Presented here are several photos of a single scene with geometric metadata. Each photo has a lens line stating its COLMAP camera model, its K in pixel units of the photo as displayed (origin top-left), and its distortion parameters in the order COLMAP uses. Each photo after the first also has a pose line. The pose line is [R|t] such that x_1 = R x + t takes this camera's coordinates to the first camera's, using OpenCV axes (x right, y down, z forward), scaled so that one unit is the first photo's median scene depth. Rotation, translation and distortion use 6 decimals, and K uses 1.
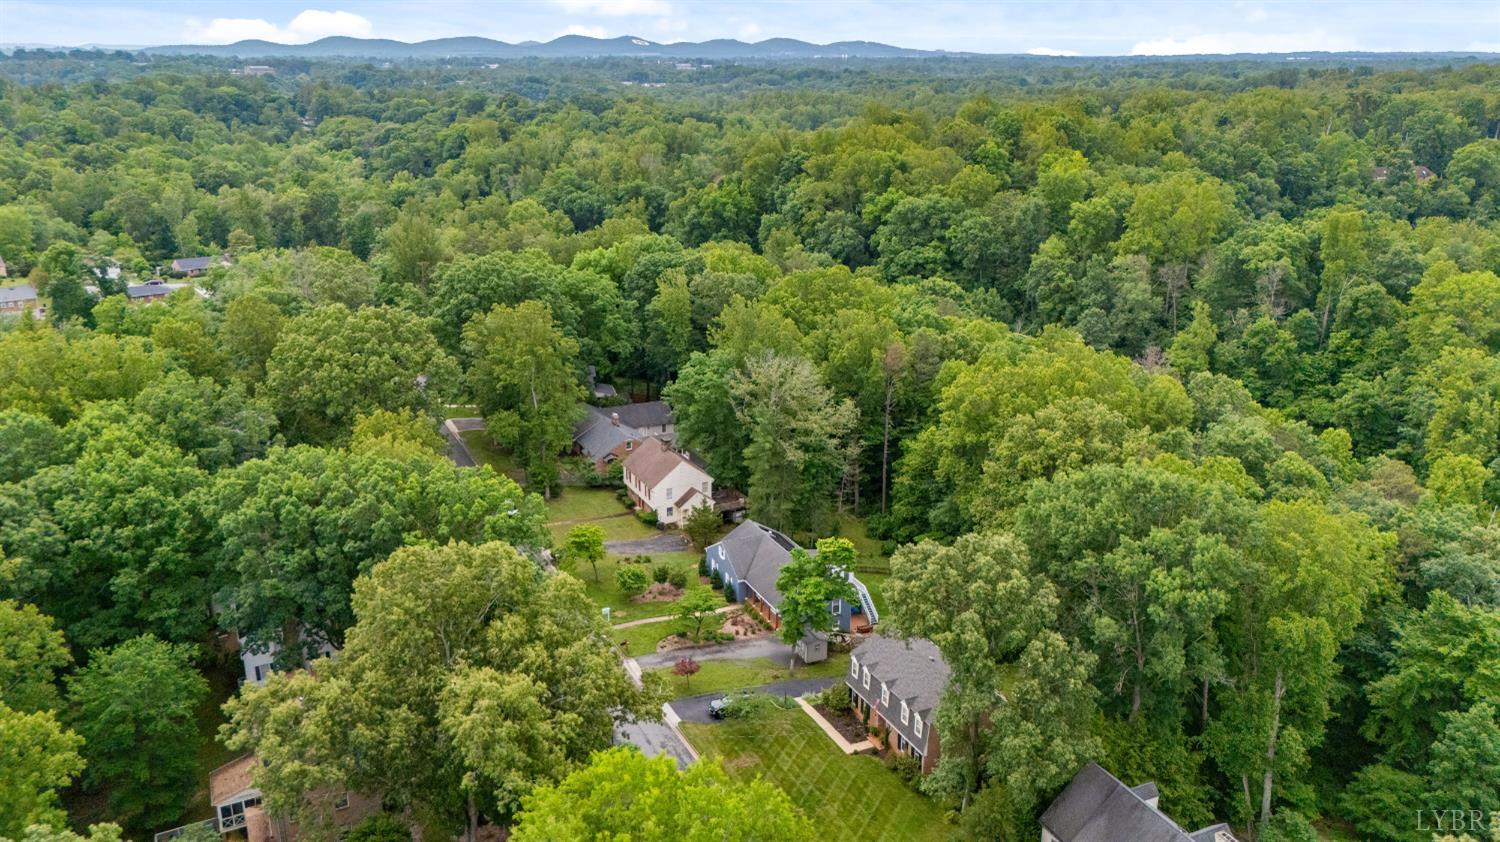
lens RADIAL K [[1118.1, 0, 739.5], [0, 1118.1, 423.7], [0, 0, 1]] dist [0.071572, -0.067070]
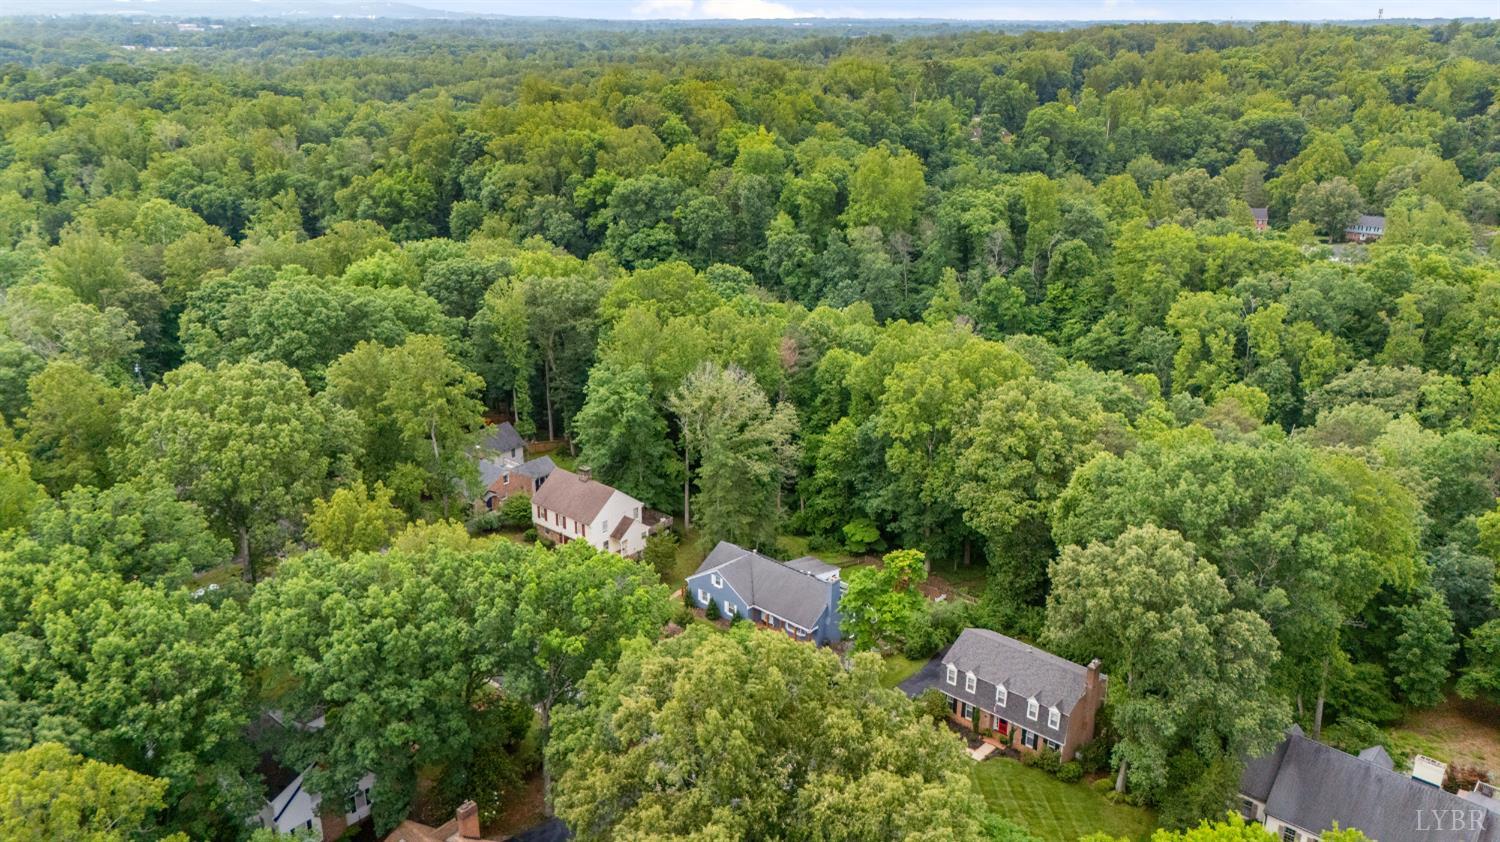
lens RADIAL K [[1118.1, 0, 756.5], [0, 1118.1, 428.3], [0, 0, 1]] dist [0.071572, -0.067070]
pose [[0.920752, -0.132382, 0.367002, -0.150507], [0.120074, 0.991168, 0.056278, -0.030102], [-0.371211, -0.007750, 0.928516, 0.048262]]
